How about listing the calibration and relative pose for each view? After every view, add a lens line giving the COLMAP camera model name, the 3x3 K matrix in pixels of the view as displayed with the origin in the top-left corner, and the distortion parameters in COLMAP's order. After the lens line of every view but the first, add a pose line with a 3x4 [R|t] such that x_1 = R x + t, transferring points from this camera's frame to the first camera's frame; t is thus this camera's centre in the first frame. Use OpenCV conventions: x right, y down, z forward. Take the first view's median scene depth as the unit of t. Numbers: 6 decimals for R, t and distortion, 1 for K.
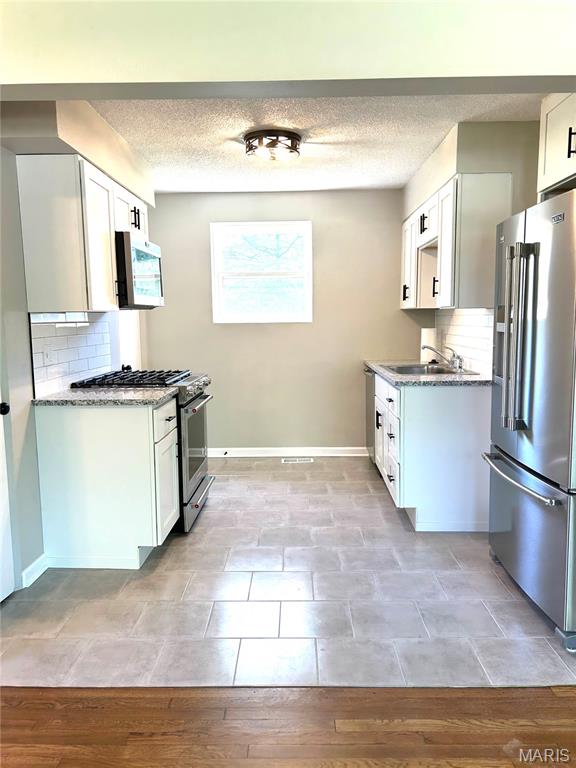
lens RADIAL K [[579.7, 0, 290.5], [0, 579.7, 391.6], [0, 0, 1]] dist [0.067739, -0.078328]
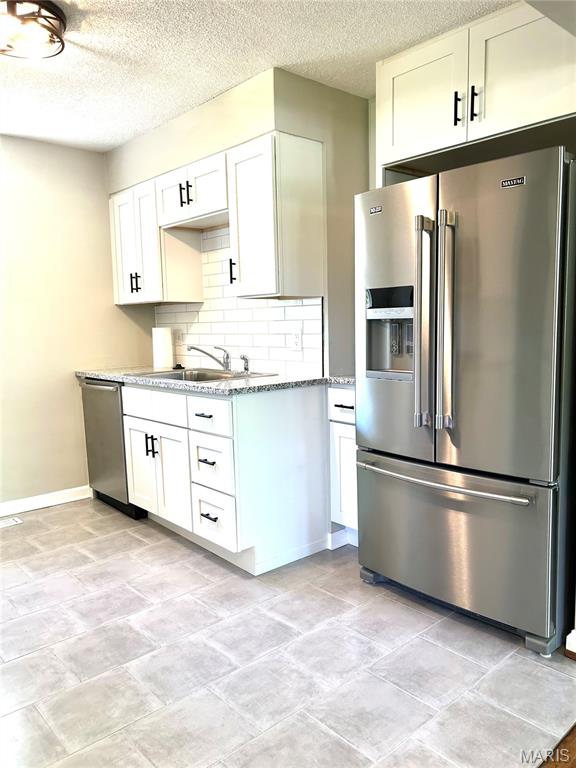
lens RADIAL K [[579.7, 0, 290.5], [0, 579.7, 391.6], [0, 0, 1]] dist [0.067739, -0.078328]
pose [[0.736106, -0.086275, 0.671346, -0.272534], [0.101461, 0.994701, 0.016581, -0.019029], [-0.669219, 0.055911, 0.740959, 0.383566]]
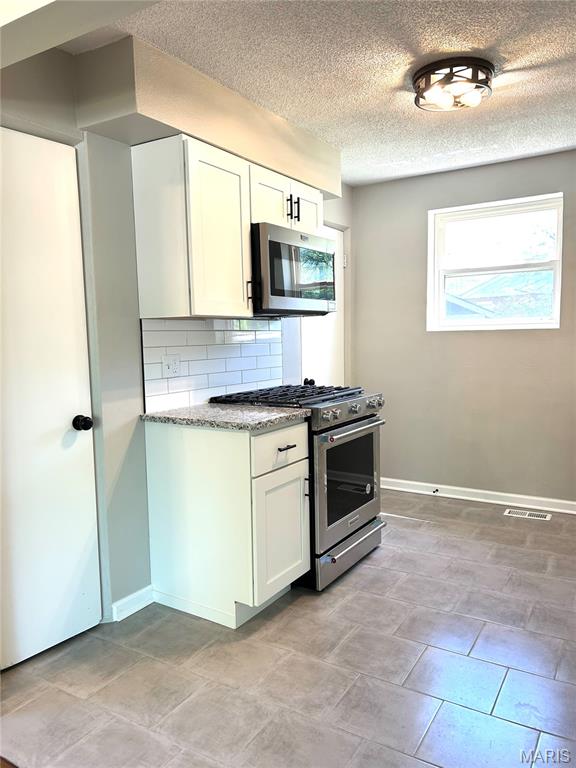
lens RADIAL K [[579.7, 0, 290.5], [0, 579.7, 391.6], [0, 0, 1]] dist [0.067739, -0.078328]
pose [[0.860802, 0.045068, -0.506940, 0.187014], [-0.056219, 0.998396, -0.006702, -0.024504], [0.505825, 0.034269, 0.861955, 0.289999]]
